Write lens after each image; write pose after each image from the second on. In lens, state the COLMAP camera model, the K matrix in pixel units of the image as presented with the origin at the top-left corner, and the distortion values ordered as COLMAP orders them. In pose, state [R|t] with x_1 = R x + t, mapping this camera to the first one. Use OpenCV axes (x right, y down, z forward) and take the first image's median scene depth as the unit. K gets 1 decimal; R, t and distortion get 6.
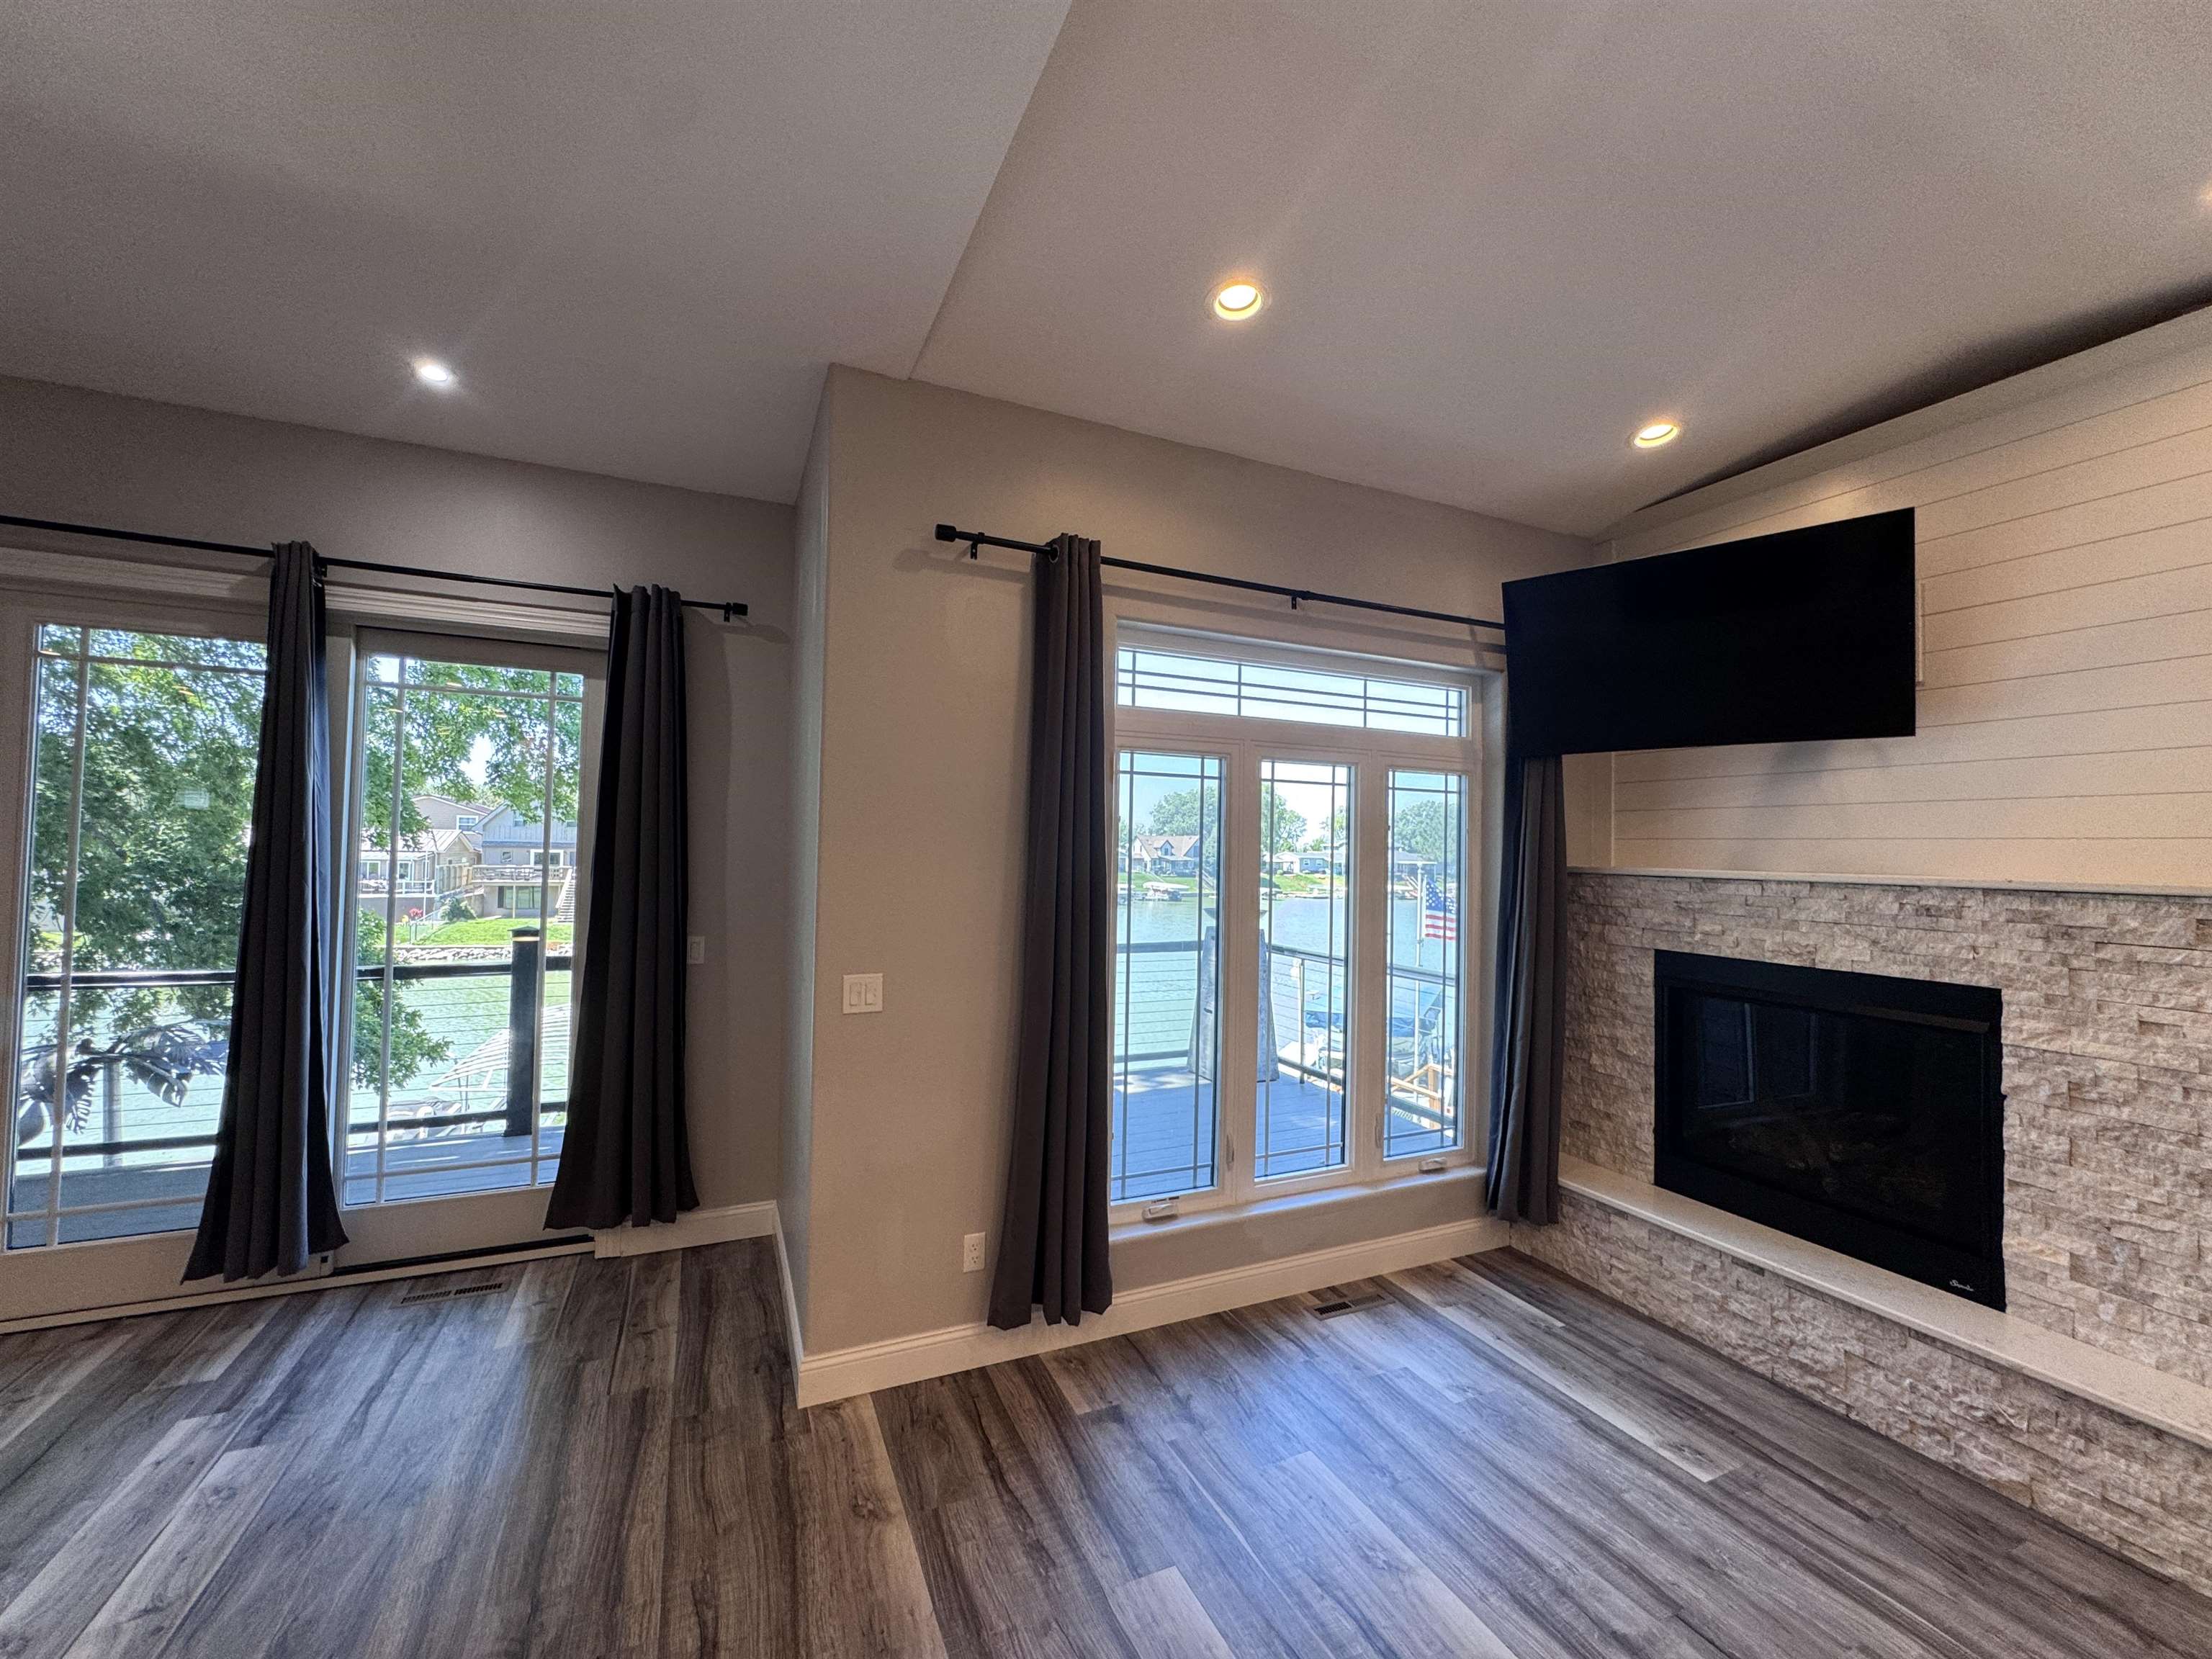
lens RADIAL K [[882.1, 0, 1103.8], [0, 882.1, 828.4], [0, 0, 1]] dist [-0.002201, -0.000005]
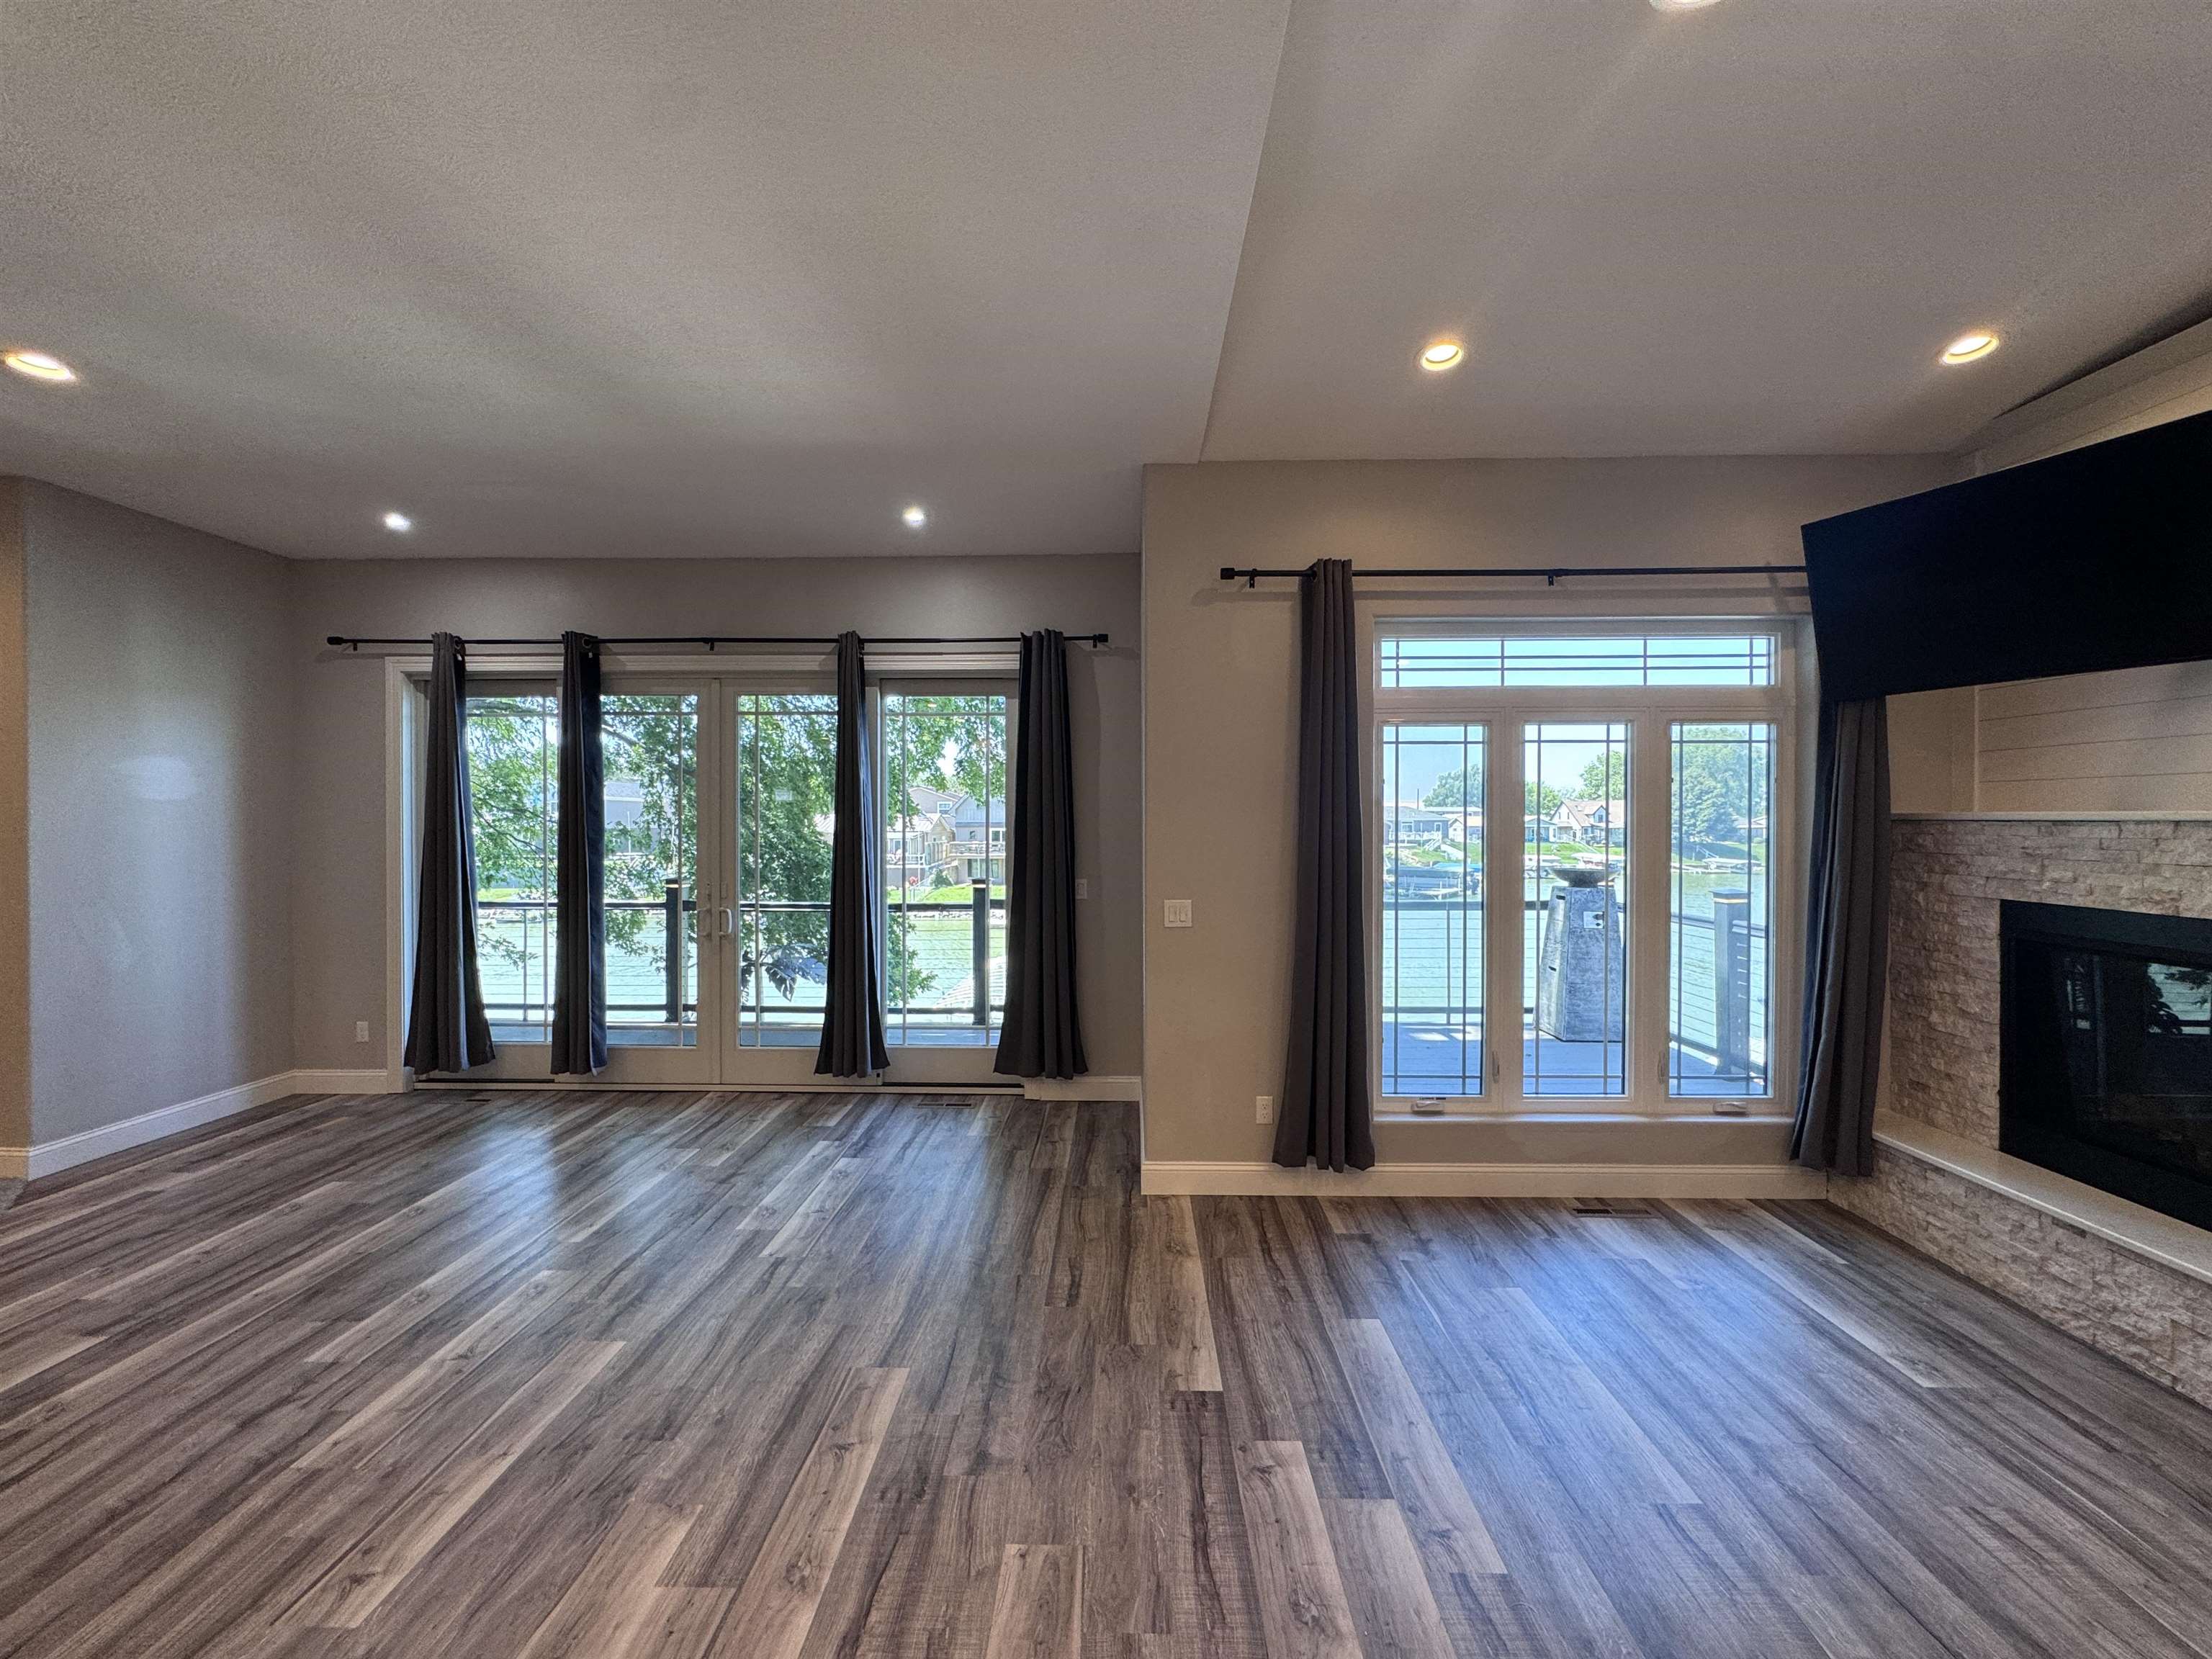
lens RADIAL K [[912.1, 0, 1106.0], [0, 912.1, 829.5], [0, 0, 1]] dist [-0.001482, 0.000120]
pose [[0.899331, -0.017875, -0.436904, 0.223595], [0.030813, 0.999271, 0.022542, 0.014818], [0.436182, -0.033735, 0.899226, -0.300478]]
